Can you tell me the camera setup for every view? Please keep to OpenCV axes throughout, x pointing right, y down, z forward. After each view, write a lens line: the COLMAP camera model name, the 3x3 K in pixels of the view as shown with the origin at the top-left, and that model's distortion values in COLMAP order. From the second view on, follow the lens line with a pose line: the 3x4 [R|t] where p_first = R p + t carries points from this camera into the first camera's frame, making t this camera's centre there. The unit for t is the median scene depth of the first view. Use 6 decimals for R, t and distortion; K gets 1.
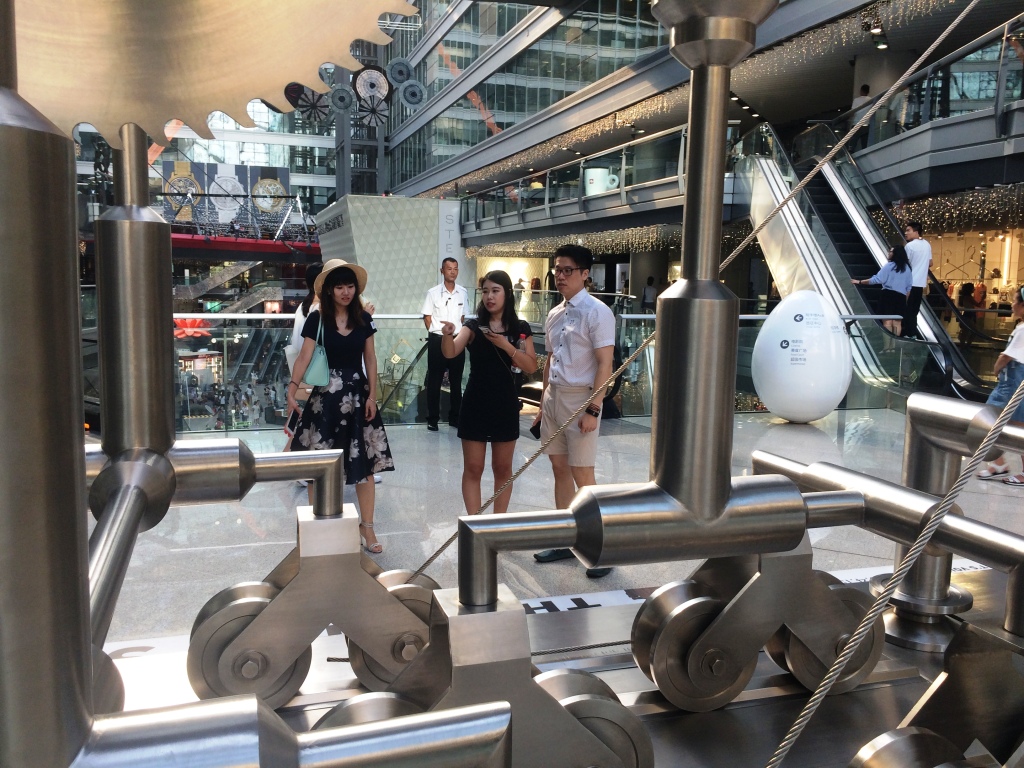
lens RADIAL K [[872.7, 0, 512.7], [0, 872.7, 385.2], [0, 0, 1]] dist [0.012445, -0.023847]
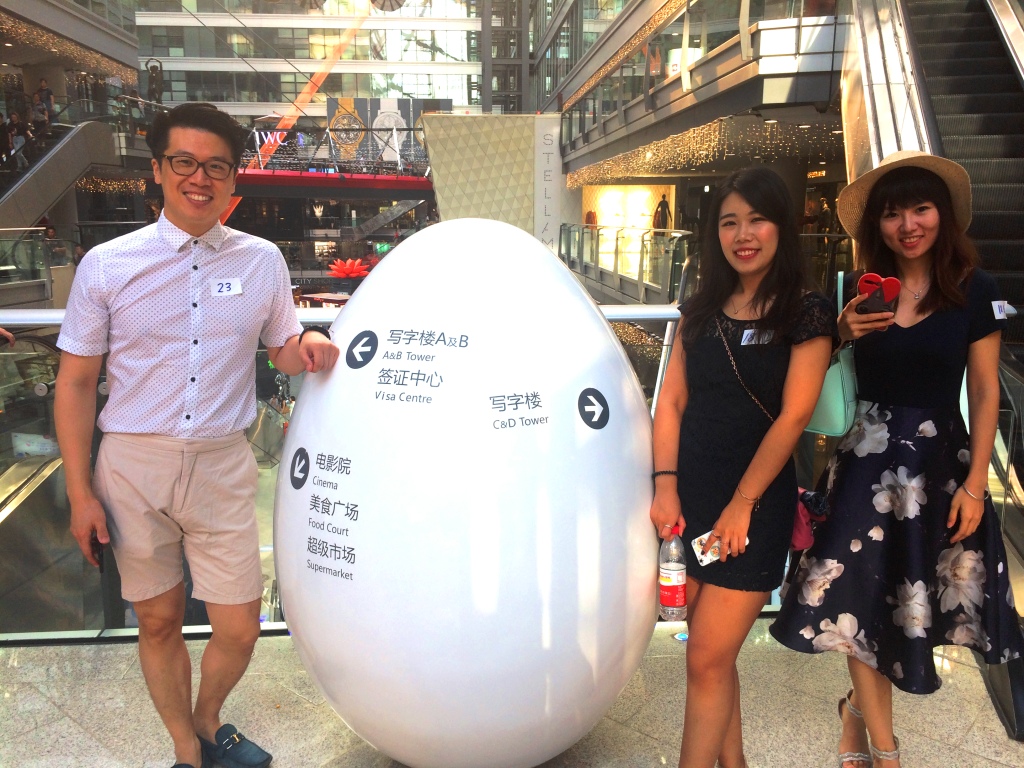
lens RADIAL K [[872.7, 0, 510.3], [0, 872.7, 382.9], [0, 0, 1]] dist [0.012445, -0.023847]
pose [[0.969335, 0.027536, -0.244197, 0.098858], [-0.010995, 0.997567, 0.068843, -0.019865], [0.245498, -0.064047, 0.967279, 0.191856]]
